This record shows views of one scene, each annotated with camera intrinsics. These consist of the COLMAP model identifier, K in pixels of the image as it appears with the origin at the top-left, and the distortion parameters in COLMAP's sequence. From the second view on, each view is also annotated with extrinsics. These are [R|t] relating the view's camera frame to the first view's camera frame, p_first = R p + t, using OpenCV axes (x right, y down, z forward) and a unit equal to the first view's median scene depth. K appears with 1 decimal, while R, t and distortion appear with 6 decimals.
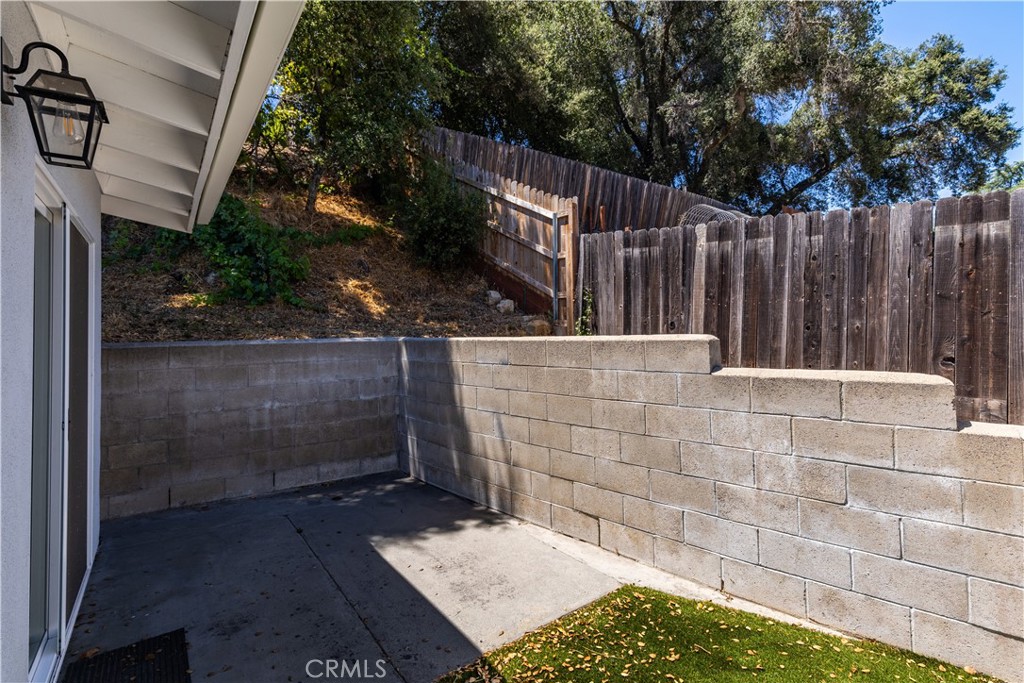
lens RADIAL K [[456.7, 0, 512.1], [0, 456.7, 336.3], [0, 0, 1]] dist [0.005332, -0.002422]
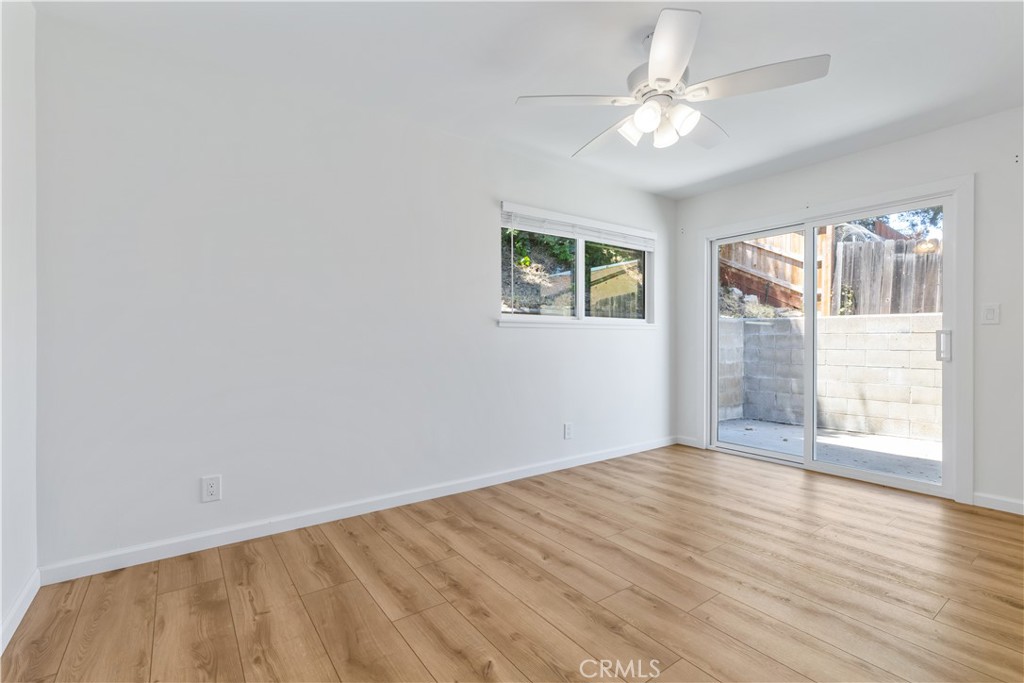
lens RADIAL K [[456.7, 0, 515.2], [0, 456.7, 340.8], [0, 0, 1]] dist [0.005332, -0.002422]
pose [[0.999005, 0.020224, -0.039747, -0.888882], [-0.020244, 0.999795, -0.000119, 0.083215], [0.039736, 0.000924, 0.999210, -0.367308]]
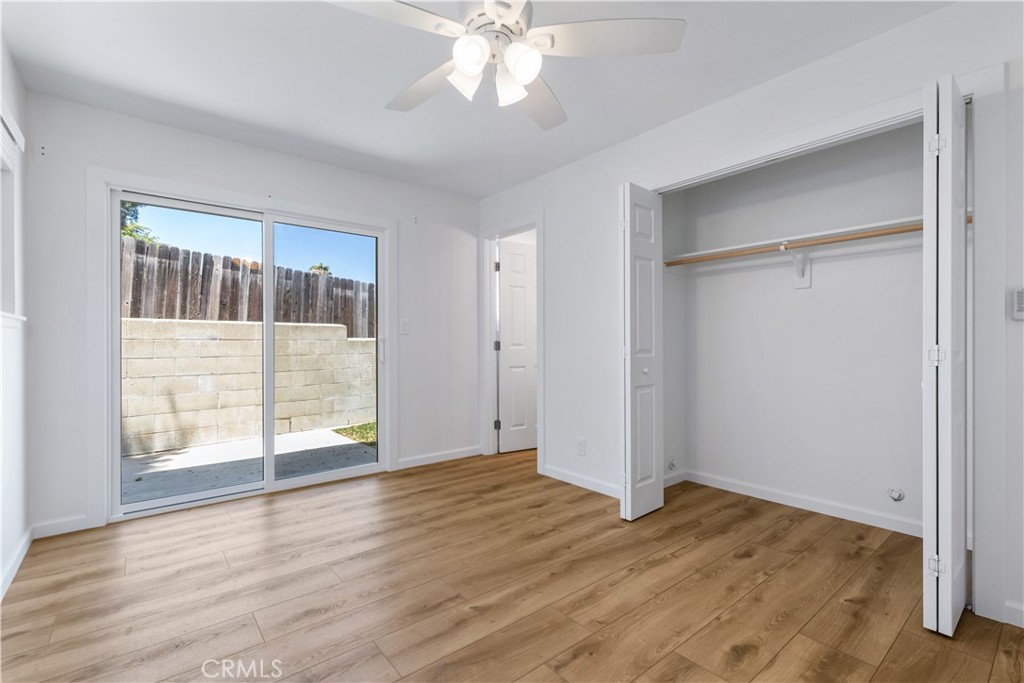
lens RADIAL K [[456.7, 0, 512.6], [0, 456.7, 345.8], [0, 0, 1]] dist [0.005332, -0.002422]
pose [[-0.004424, 0.015554, 0.999869, -1.102287], [0.008536, 0.999843, -0.015516, 0.083614], [-0.999954, 0.008467, -0.004556, 0.044201]]
